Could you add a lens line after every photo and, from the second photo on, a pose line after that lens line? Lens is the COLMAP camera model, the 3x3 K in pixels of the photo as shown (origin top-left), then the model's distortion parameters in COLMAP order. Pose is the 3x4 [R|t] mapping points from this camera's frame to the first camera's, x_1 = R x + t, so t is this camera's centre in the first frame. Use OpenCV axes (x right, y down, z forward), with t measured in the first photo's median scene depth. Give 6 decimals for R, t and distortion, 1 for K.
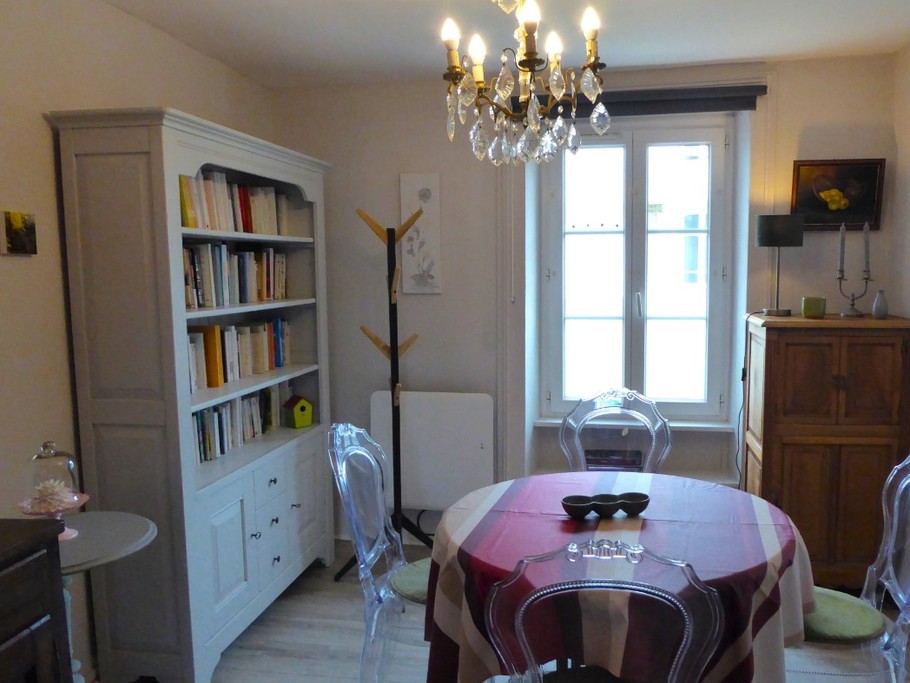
lens RADIAL K [[767.4, 0, 518.9], [0, 767.4, 344.2], [0, 0, 1]] dist [-0.005365, 0.007606]
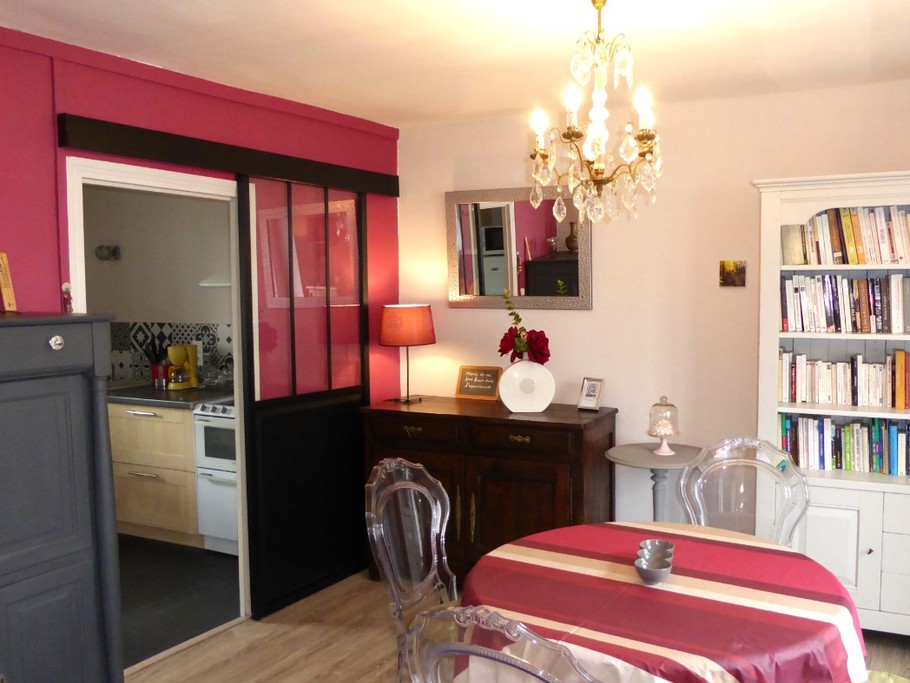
lens RADIAL K [[793.6, 0, 522.0], [0, 793.6, 339.4], [0, 0, 1]] dist [-0.003264, 0.002891]
pose [[-0.296480, 0.075557, -0.952046, 0.742204], [-0.087363, 0.990540, 0.105818, -0.102495], [0.951035, 0.114547, -0.287074, 0.755737]]
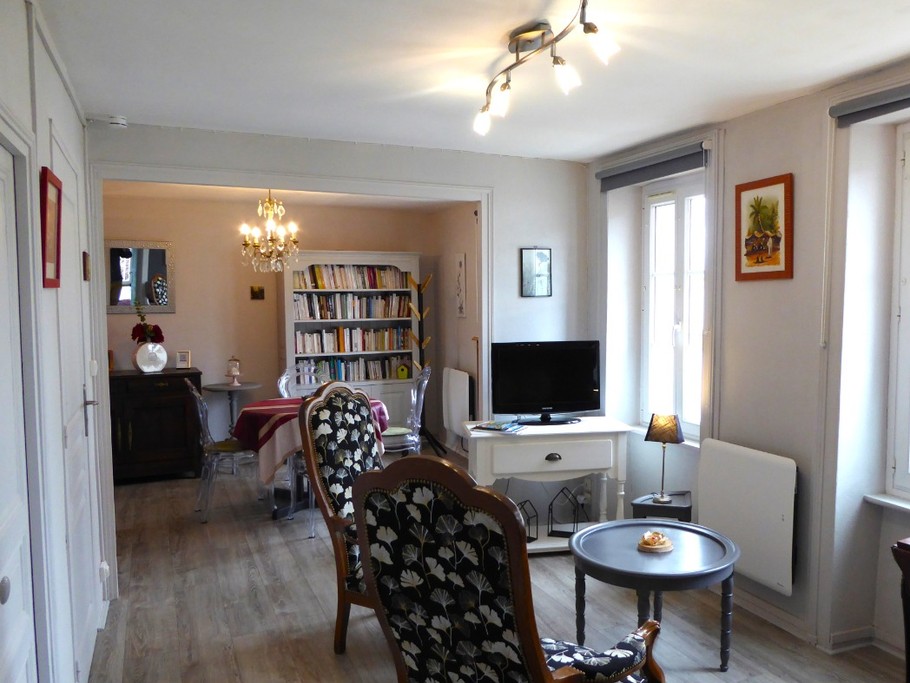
lens RADIAL K [[767.4, 0, 518.9], [0, 767.4, 344.2], [0, 0, 1]] dist [-0.005365, 0.007606]
pose [[0.578449, 0.057856, -0.813664, 1.792549], [-0.080335, 0.996673, 0.013757, -0.044513], [0.811753, 0.057407, 0.581173, 0.038128]]
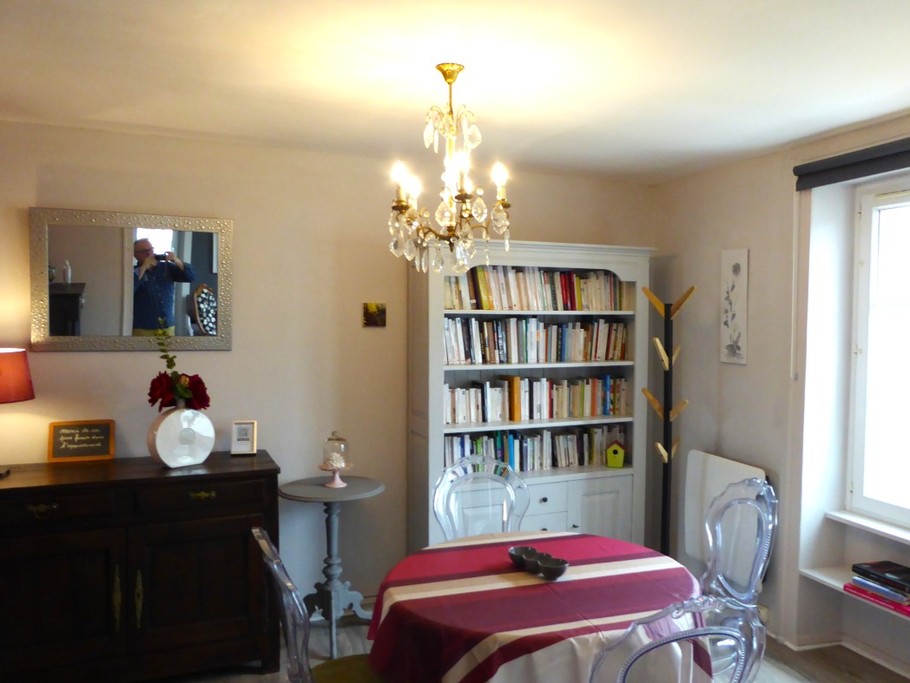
lens RADIAL K [[767.4, 0, 518.9], [0, 767.4, 344.2], [0, 0, 1]] dist [-0.005365, 0.007606]
pose [[0.537858, 0.045807, -0.841790, 0.717453], [-0.097115, 0.995242, -0.007894, -0.067043], [0.837423, 0.085997, 0.539747, 0.233097]]
